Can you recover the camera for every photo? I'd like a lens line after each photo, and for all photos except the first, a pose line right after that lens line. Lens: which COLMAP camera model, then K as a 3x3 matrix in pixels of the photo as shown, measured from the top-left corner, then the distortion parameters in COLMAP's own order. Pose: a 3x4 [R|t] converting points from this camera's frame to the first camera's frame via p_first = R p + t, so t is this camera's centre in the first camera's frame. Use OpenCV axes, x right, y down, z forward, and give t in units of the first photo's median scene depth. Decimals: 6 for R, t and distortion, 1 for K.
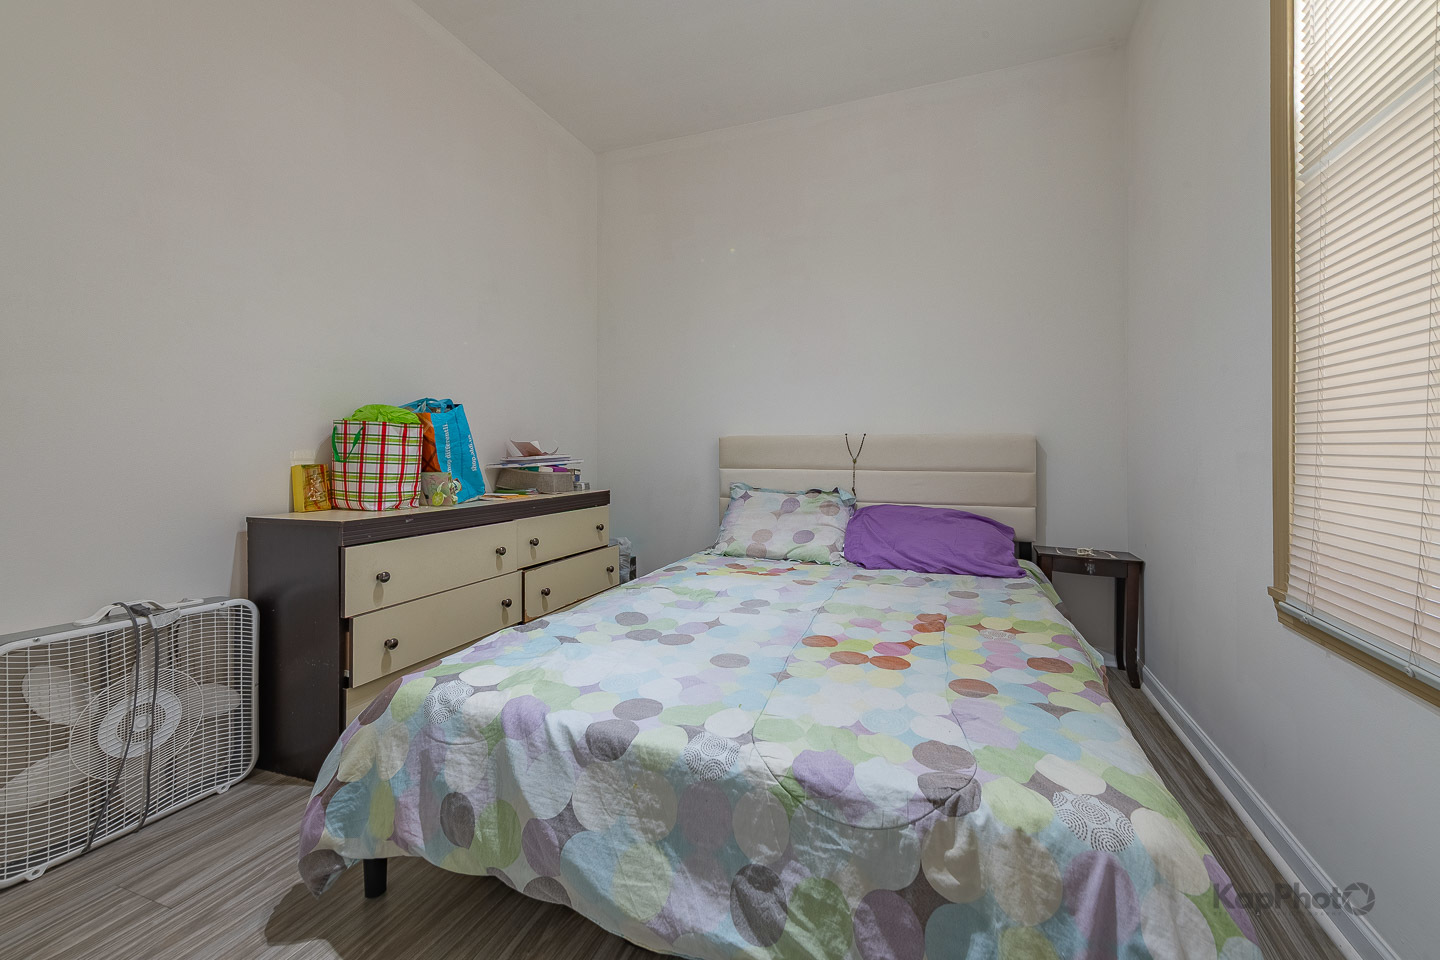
lens RADIAL K [[581.0, 0, 725.9], [0, 581.0, 441.3], [0, 0, 1]] dist [0.010533, -0.000284]
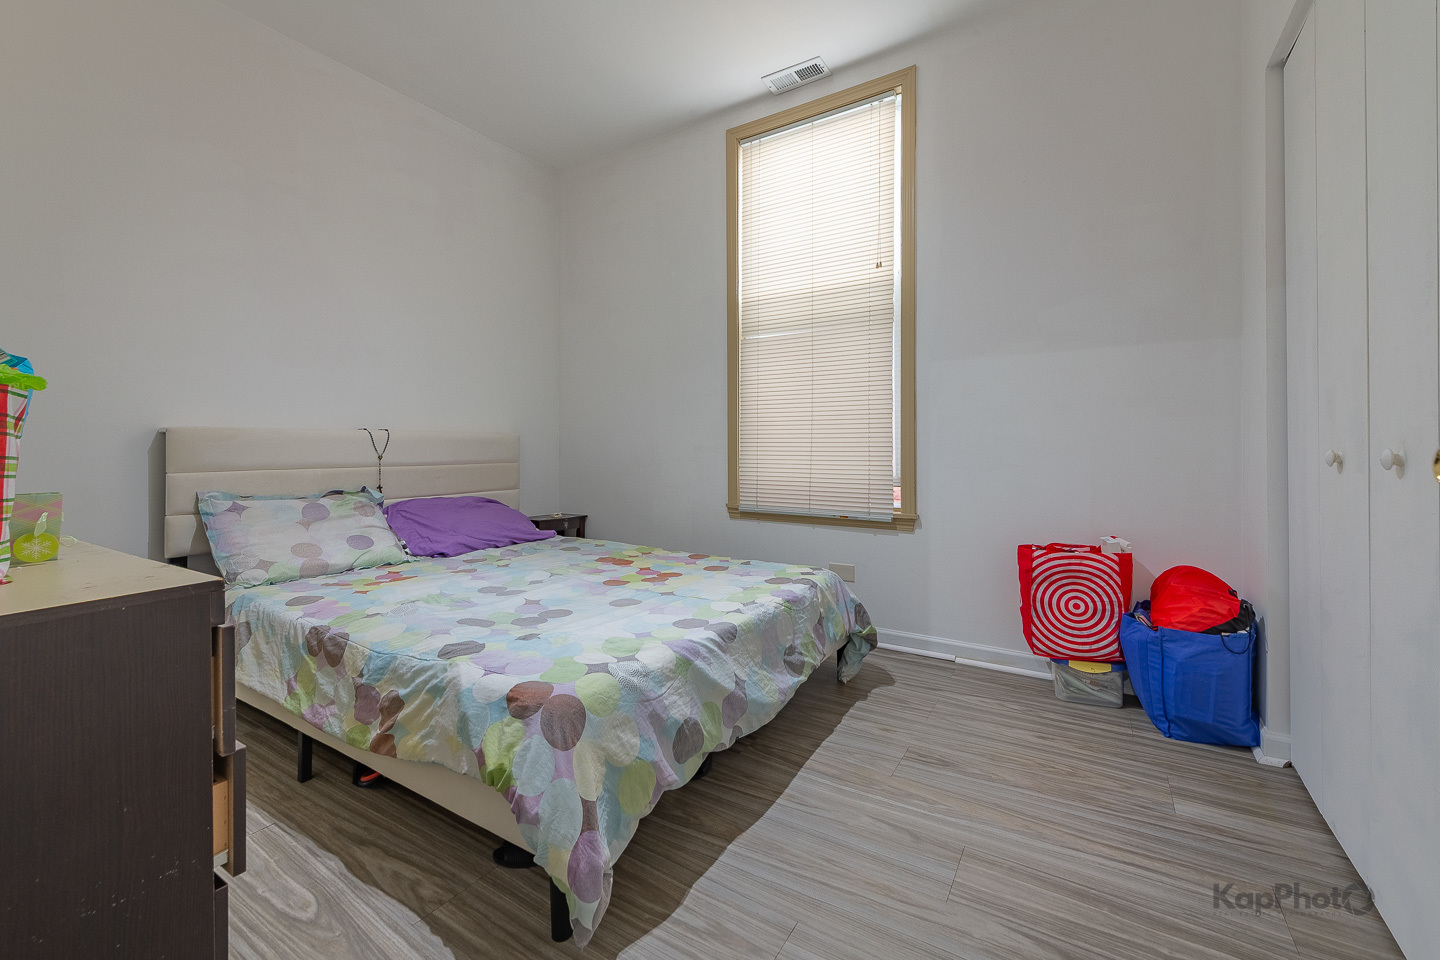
lens RADIAL K [[601.3, 0, 723.0], [0, 601.3, 441.1], [0, 0, 1]] dist [0.017342, -0.000360]
pose [[0.189627, 0.008051, 0.981823, -1.619189], [-0.011571, 0.999915, -0.005965, 0.017123], [-0.981788, -0.010229, 0.189704, 0.650950]]
